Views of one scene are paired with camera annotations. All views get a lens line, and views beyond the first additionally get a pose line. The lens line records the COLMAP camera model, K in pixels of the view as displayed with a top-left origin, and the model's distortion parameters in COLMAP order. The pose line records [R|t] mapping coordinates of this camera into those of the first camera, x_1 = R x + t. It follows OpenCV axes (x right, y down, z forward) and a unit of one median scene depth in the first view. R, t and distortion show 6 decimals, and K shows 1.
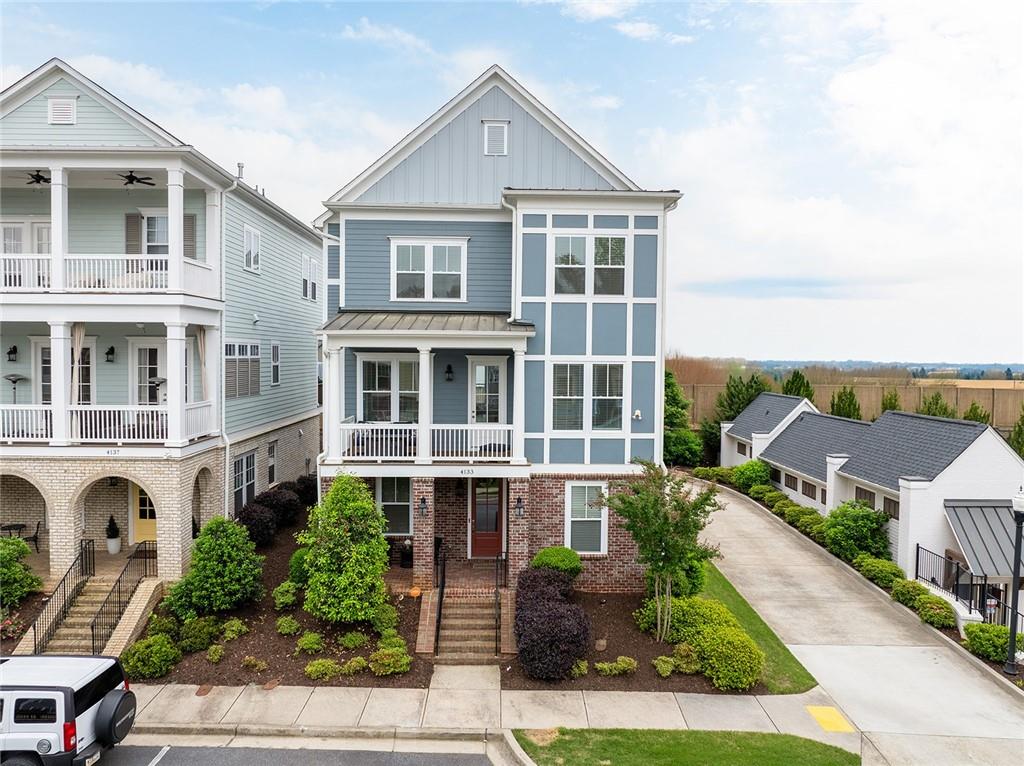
lens RADIAL K [[745.4, 0, 489.7], [0, 745.4, 376.7], [0, 0, 1]] dist [-0.041499, -0.004975]
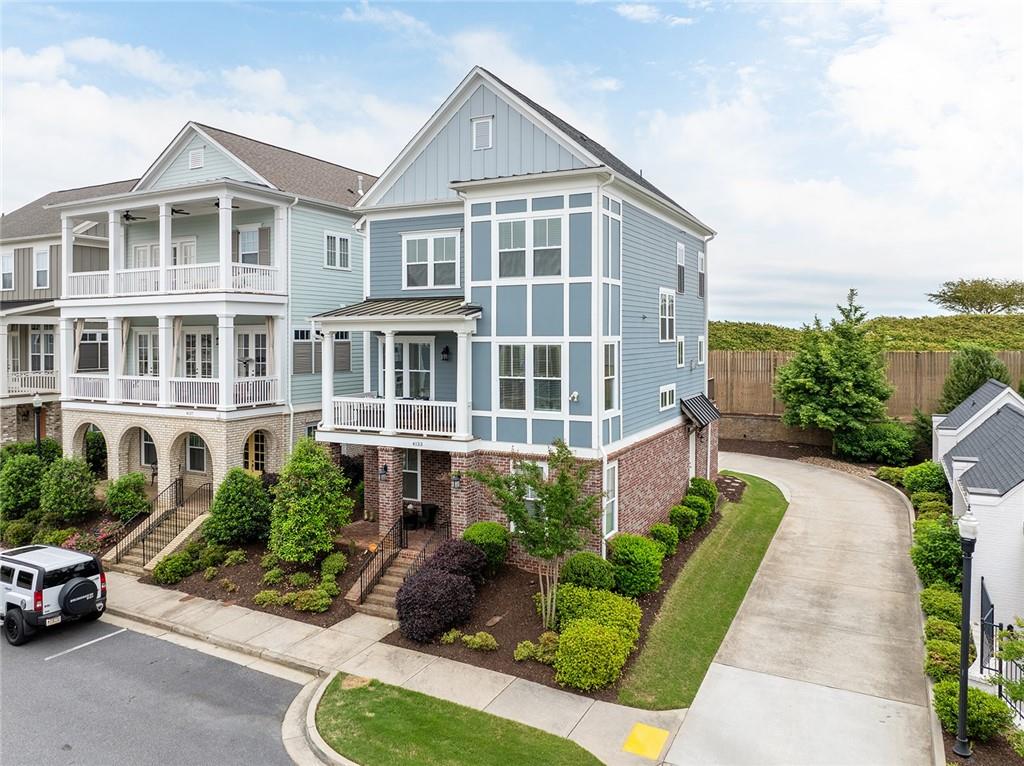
lens RADIAL K [[745.4, 0, 484.6], [0, 745.4, 333.9], [0, 0, 1]] dist [-0.041499, -0.004975]
pose [[0.876194, -0.012022, -0.481809, 0.570949], [-0.005277, 0.999390, -0.034533, 0.003496], [0.481930, 0.032800, 0.875595, 0.083658]]
